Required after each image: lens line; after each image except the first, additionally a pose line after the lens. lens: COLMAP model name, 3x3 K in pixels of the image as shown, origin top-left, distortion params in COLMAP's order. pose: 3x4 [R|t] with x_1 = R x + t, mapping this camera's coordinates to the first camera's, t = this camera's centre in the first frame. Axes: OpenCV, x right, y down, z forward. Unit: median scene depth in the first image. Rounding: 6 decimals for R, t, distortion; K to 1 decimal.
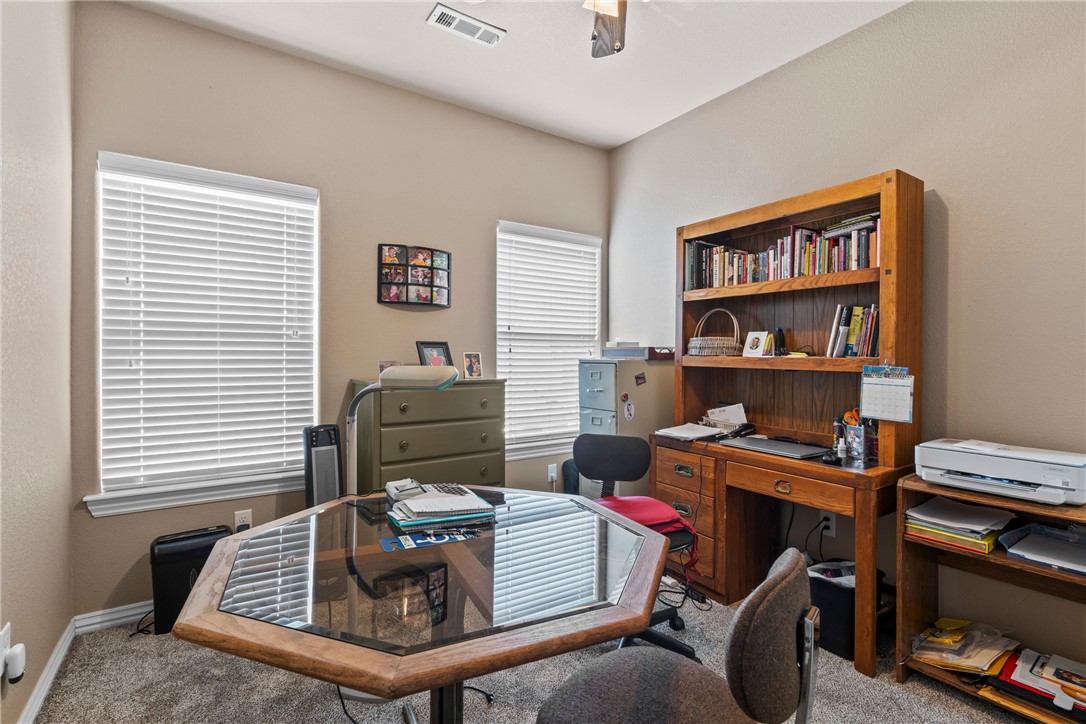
lens RADIAL K [[503.0, 0, 540.0], [0, 503.0, 359.2], [0, 0, 1]] dist [-0.002459, 0.000139]
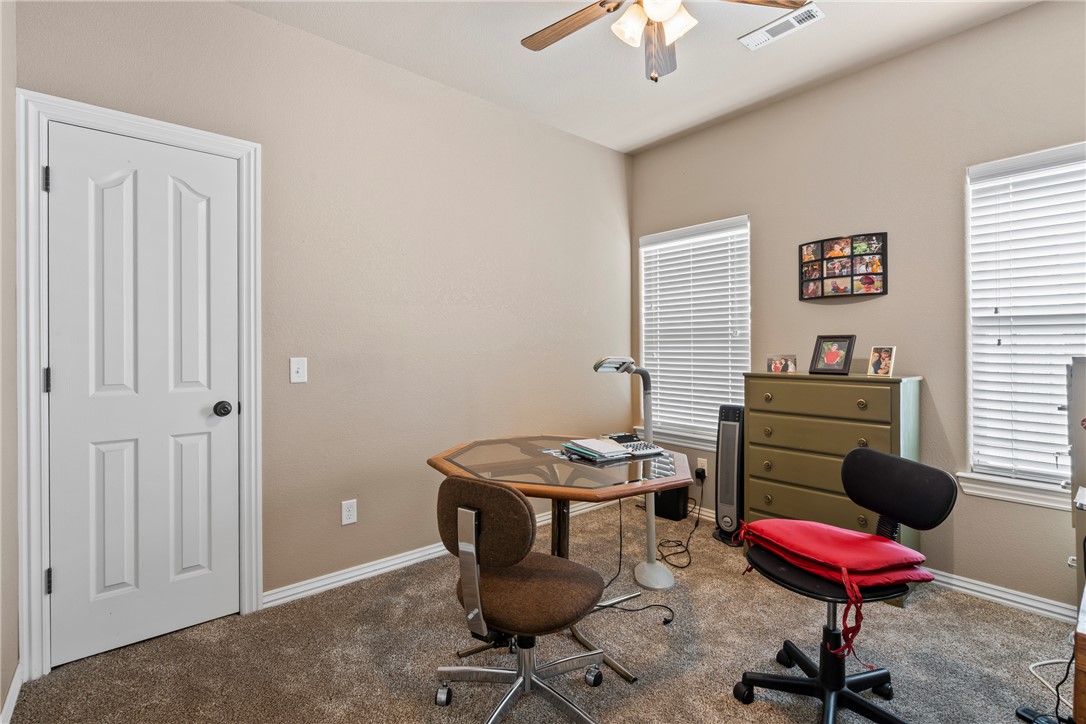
lens RADIAL K [[503.0, 0, 540.0], [0, 503.0, 359.2], [0, 0, 1]] dist [-0.002459, 0.000139]
pose [[0.109866, 0.018424, -0.993776, 0.670236], [-0.004493, 0.999827, 0.018040, -0.004228], [0.993936, 0.002483, 0.109930, 0.330728]]
